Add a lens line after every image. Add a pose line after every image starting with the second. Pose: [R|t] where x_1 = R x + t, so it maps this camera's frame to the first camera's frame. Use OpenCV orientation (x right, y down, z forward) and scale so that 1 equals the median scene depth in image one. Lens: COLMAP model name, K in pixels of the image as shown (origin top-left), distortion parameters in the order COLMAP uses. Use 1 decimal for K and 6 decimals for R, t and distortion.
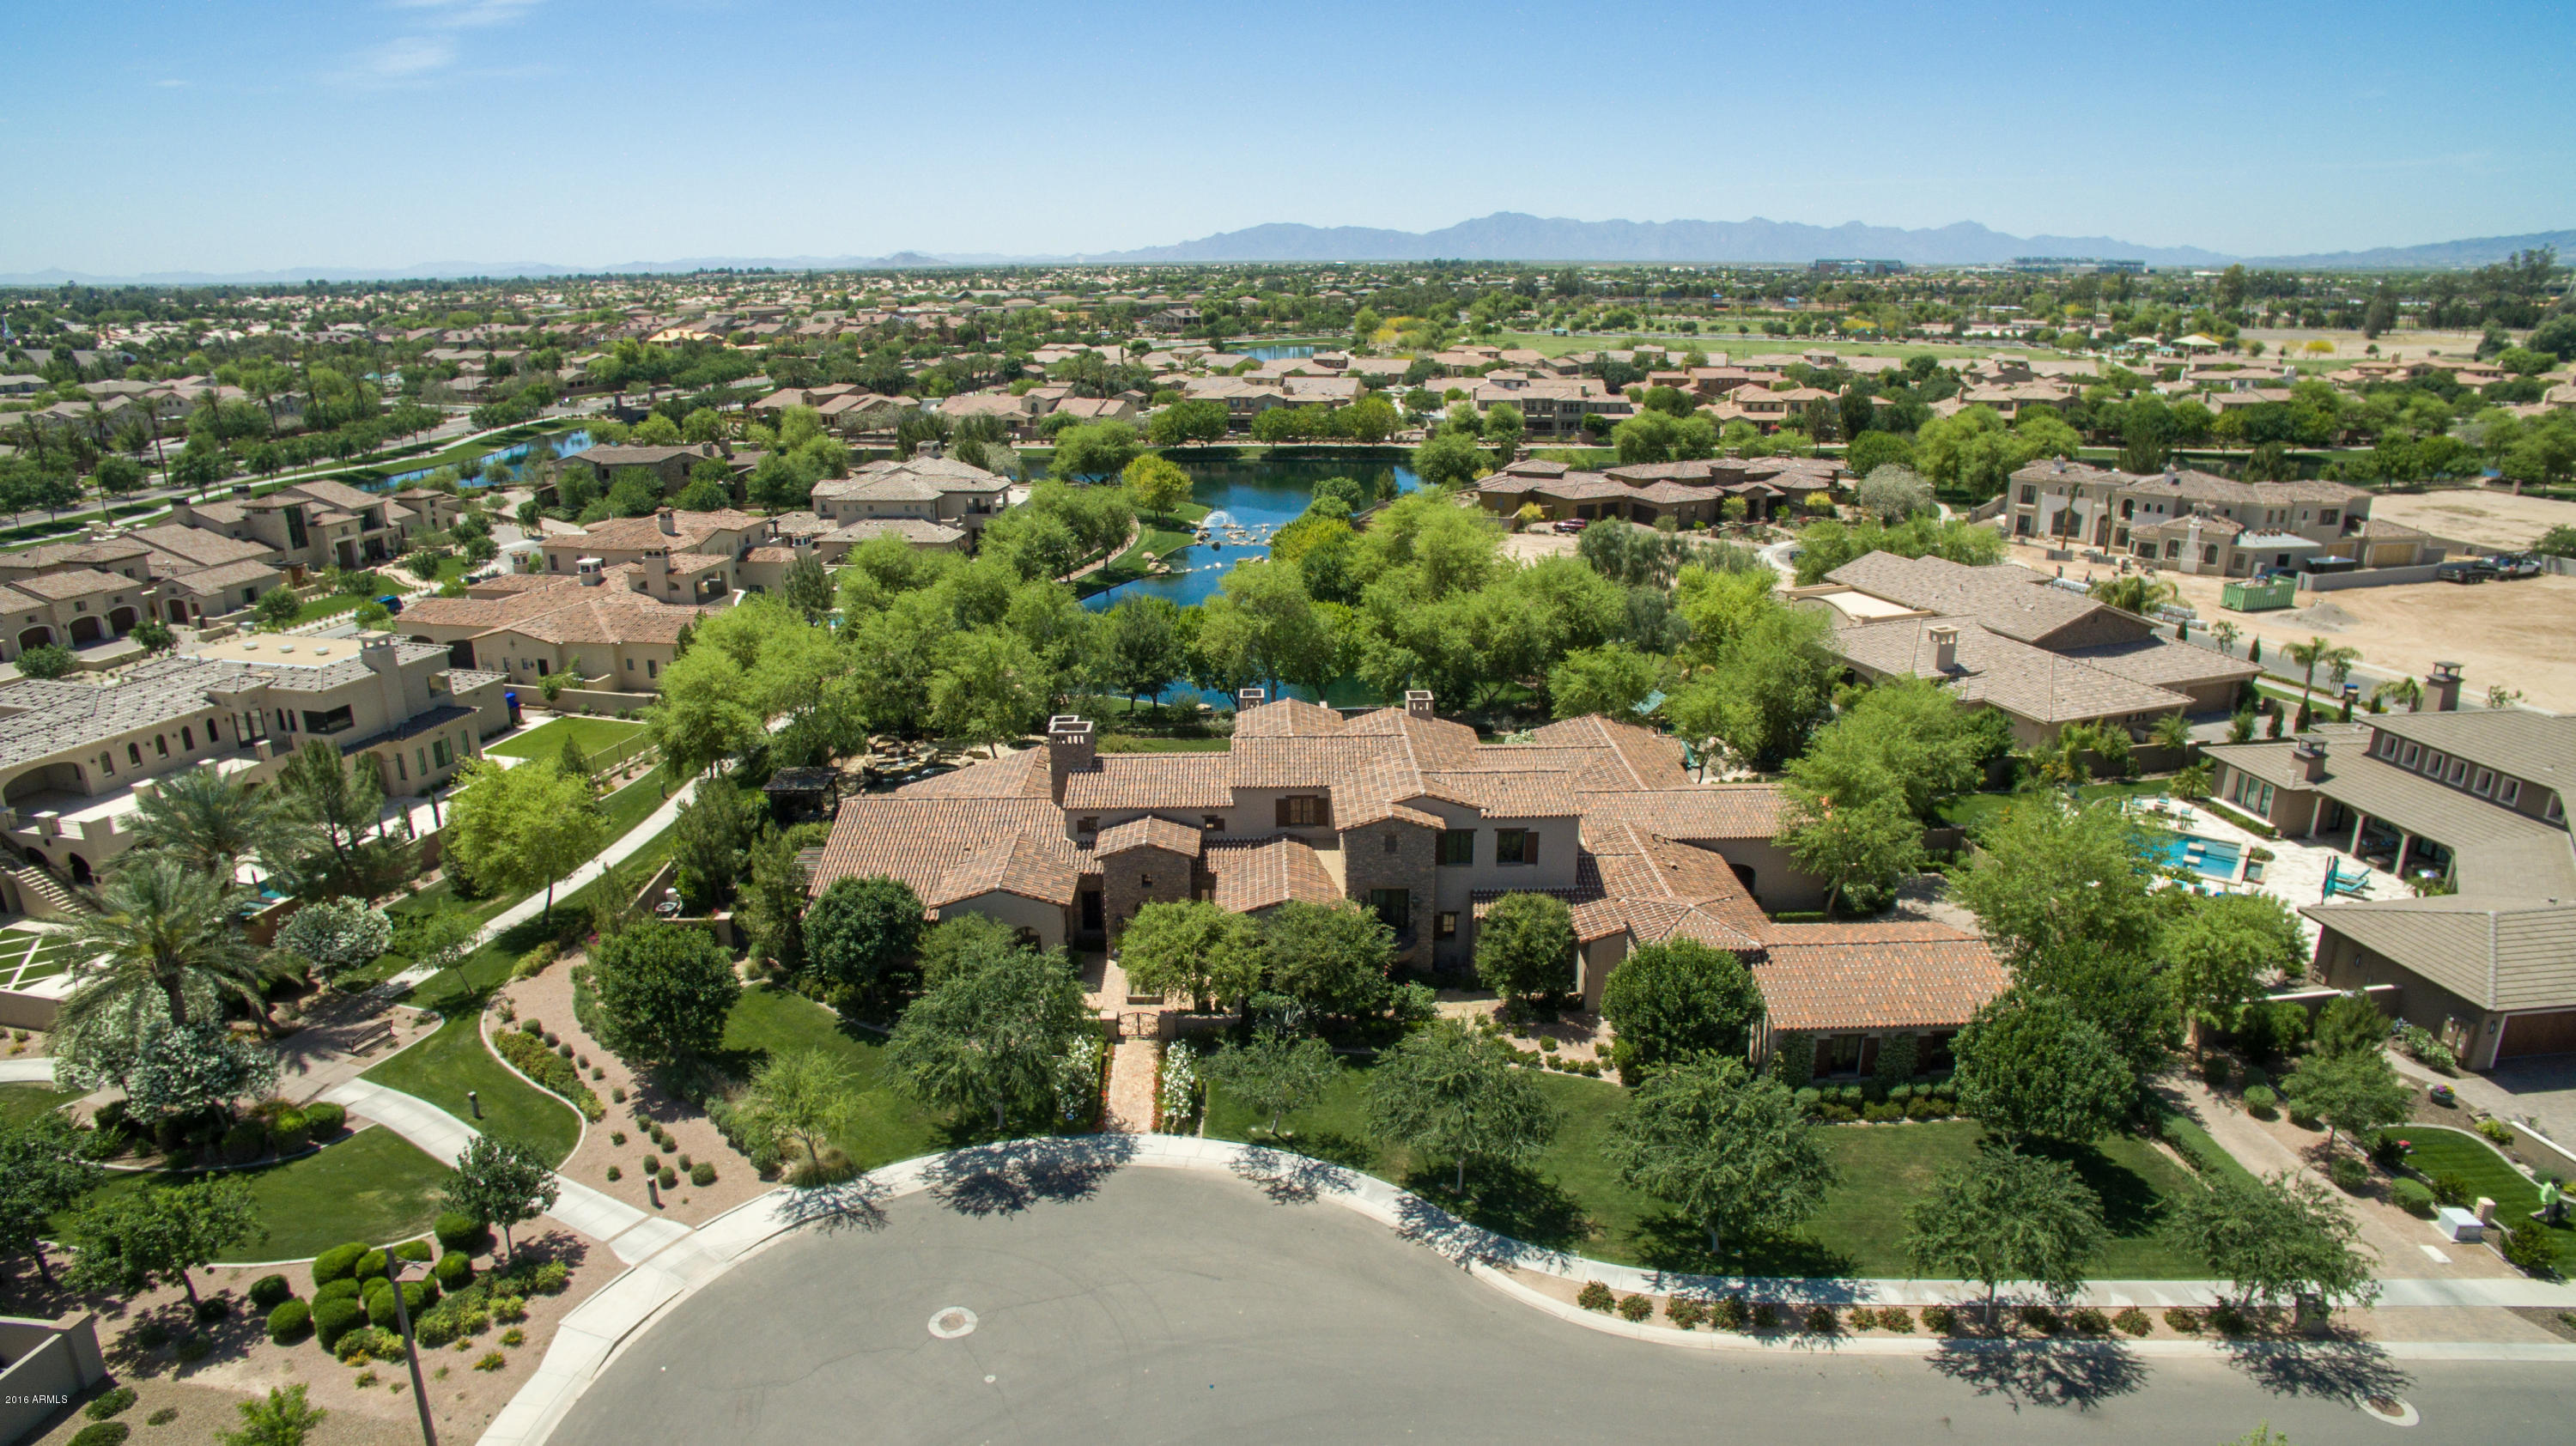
lens RADIAL K [[1490.2, 0, 1284.4], [0, 1490.2, 716.1], [0, 0, 1]] dist [-0.123552, 0.087907]
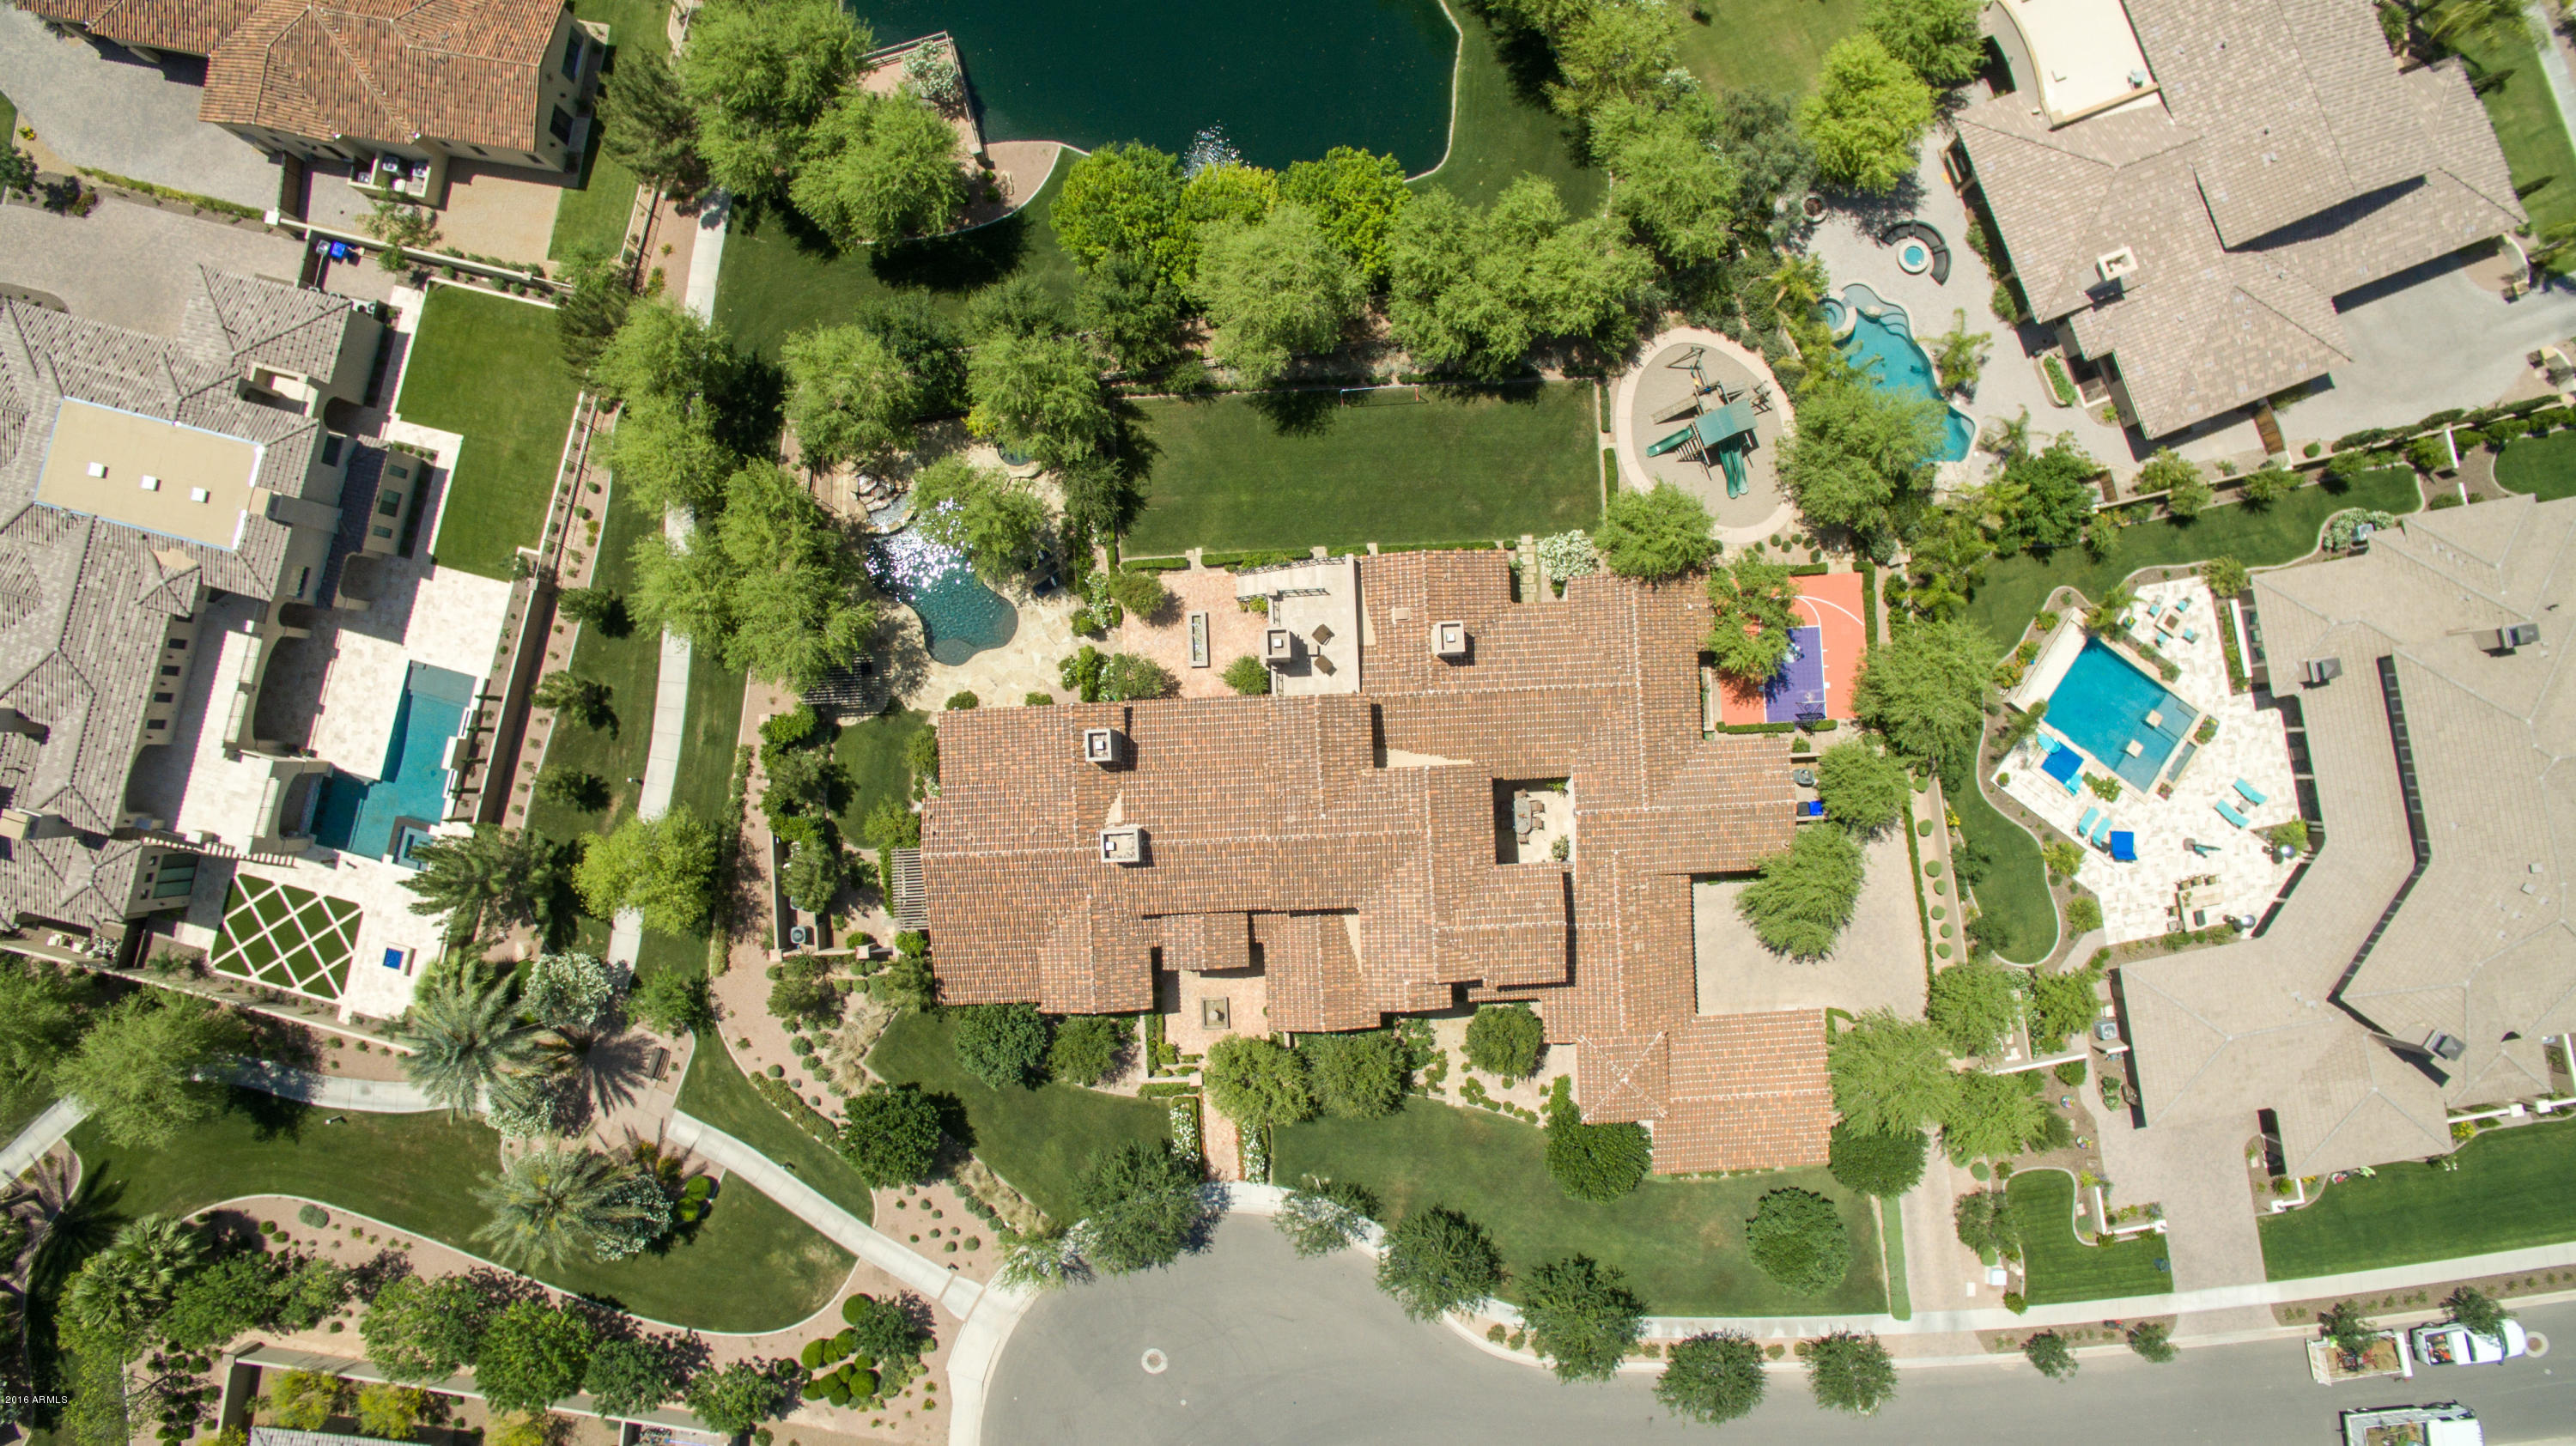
lens RADIAL K [[1490.2, 0, 1284.4], [0, 1490.2, 716.1], [0, 0, 1]] dist [-0.123552, 0.087907]
pose [[0.999585, -0.028608, -0.003418, -0.016623], [0.012721, 0.331803, 0.943263, -0.982158], [-0.025851, -0.942915, 0.332029, 0.688087]]
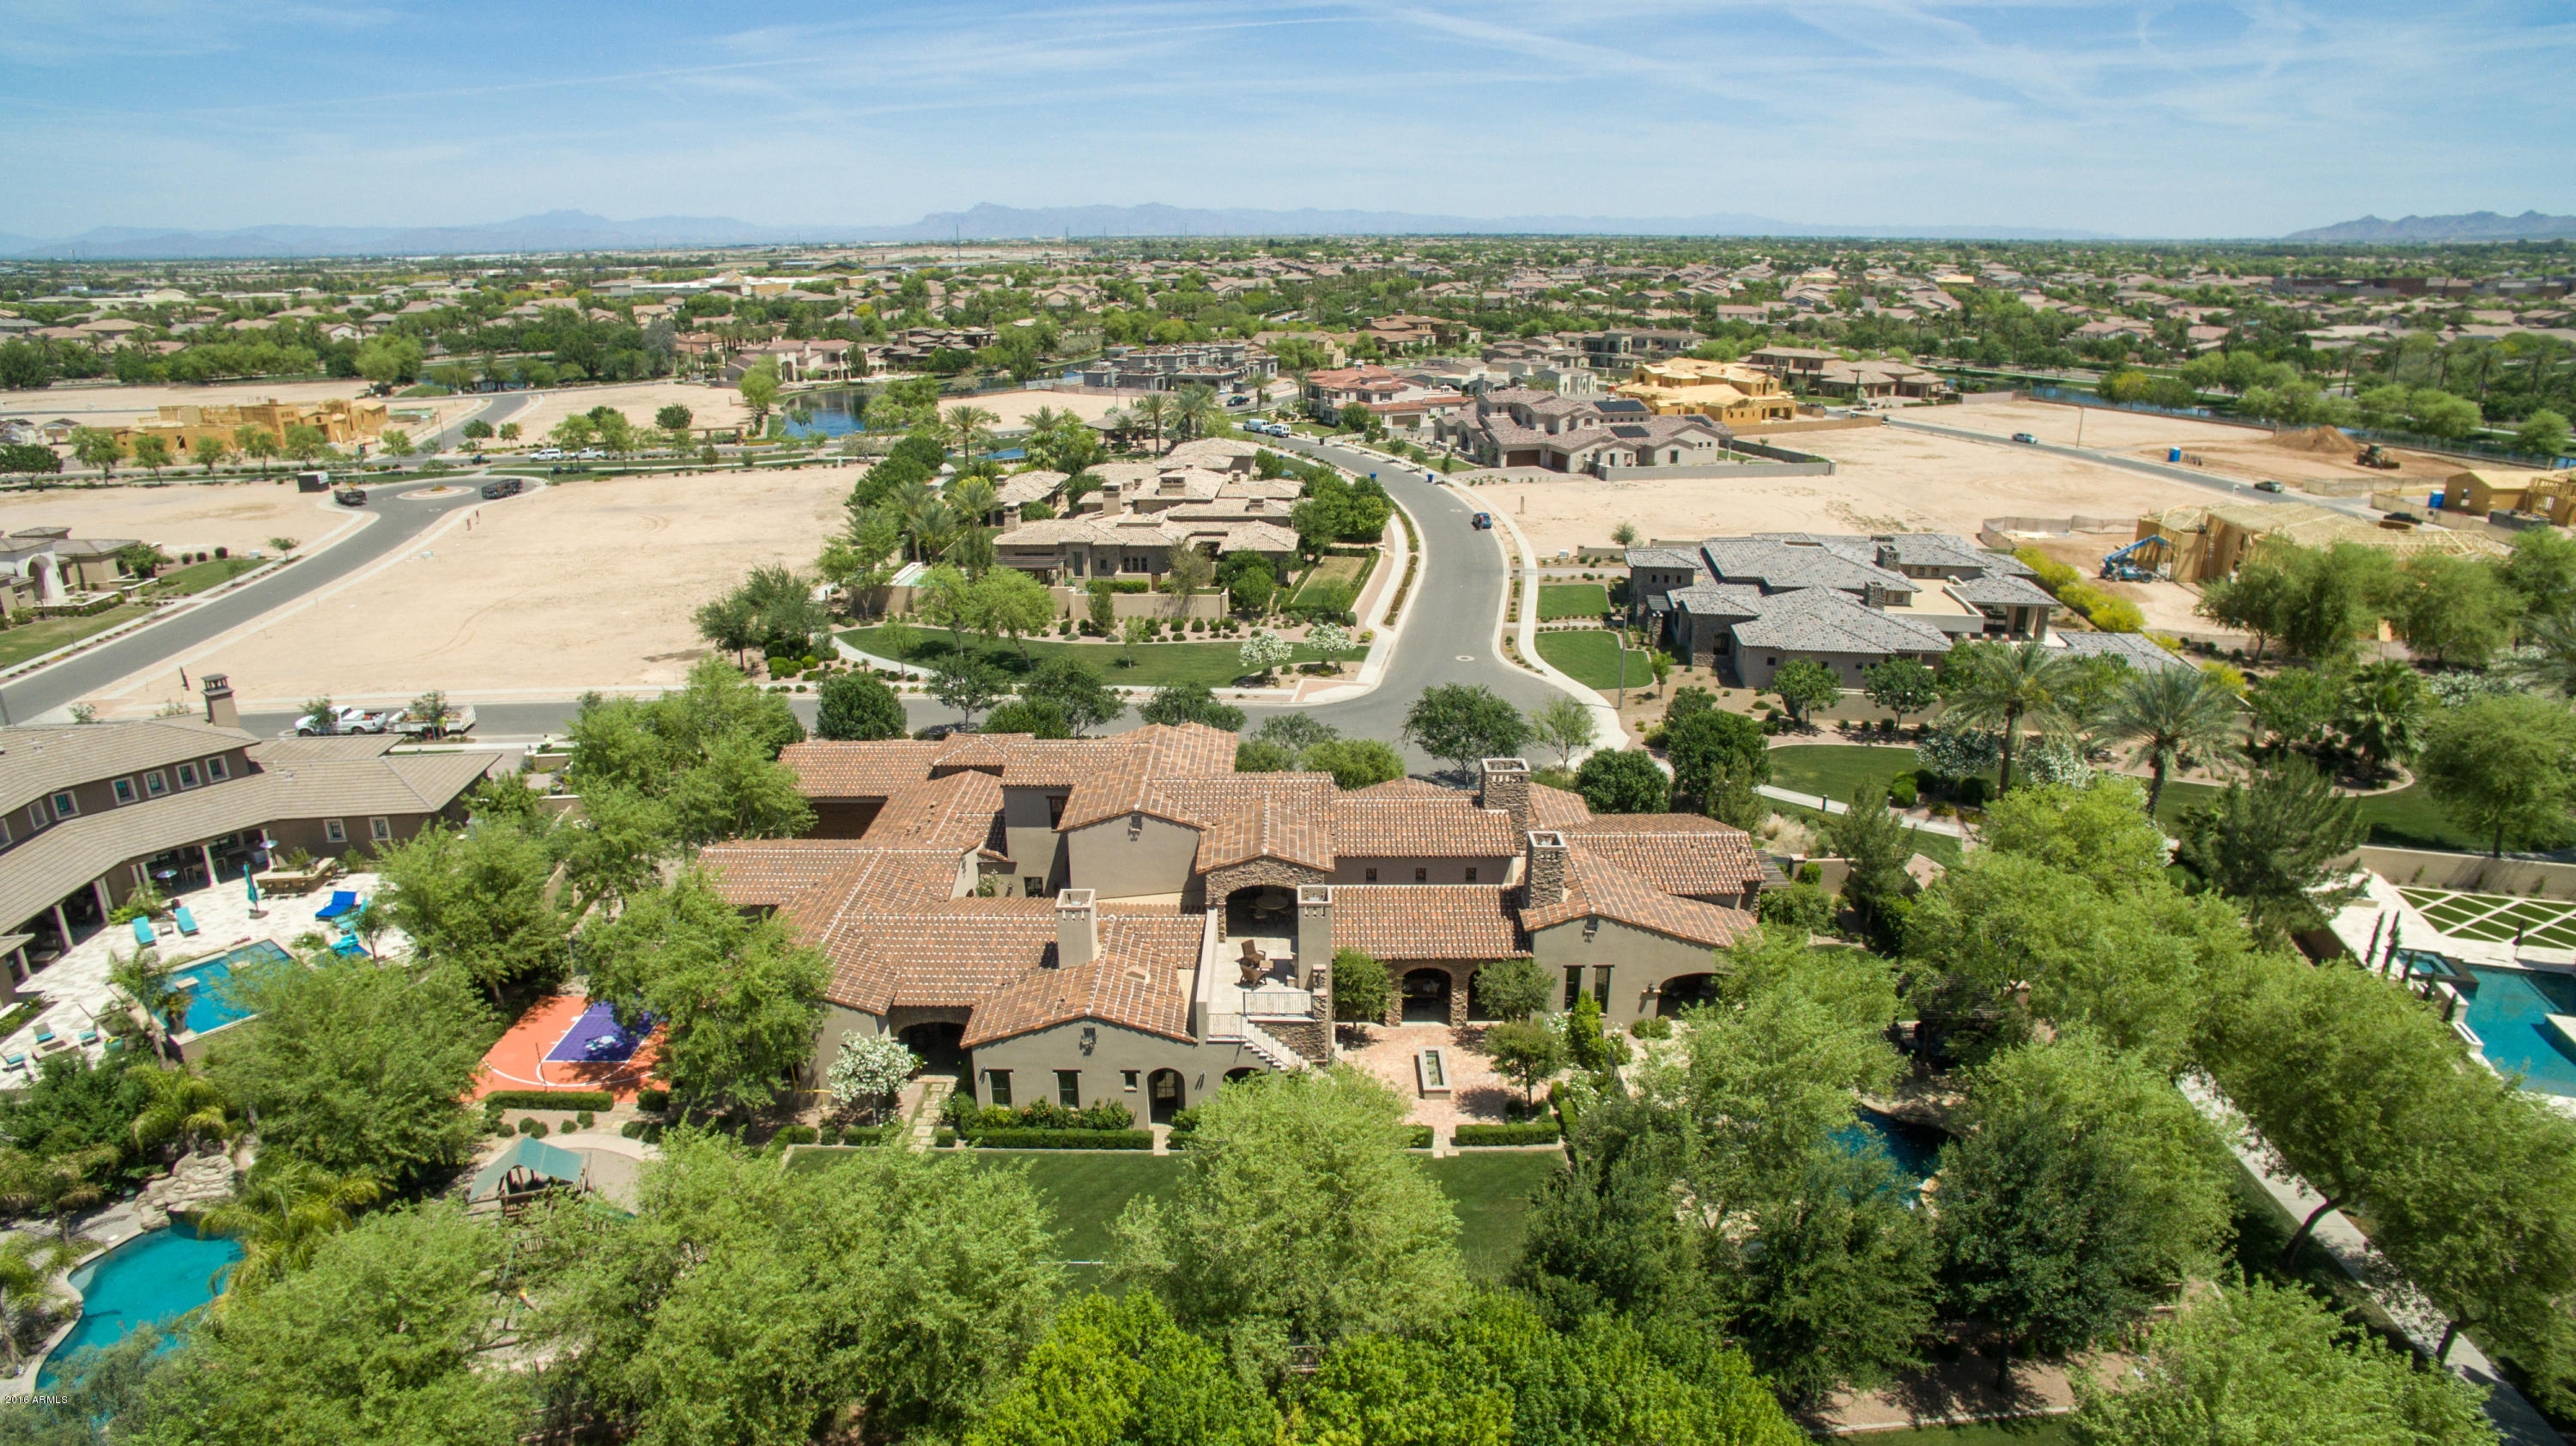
lens RADIAL K [[1490.2, 0, 1284.4], [0, 1490.2, 716.1], [0, 0, 1]] dist [-0.123552, 0.087907]
pose [[-0.999632, 0.005841, 0.026485, -0.028904], [0.020164, 0.813141, 0.581717, -0.528873], [-0.018138, 0.582037, -0.812960, 1.644299]]
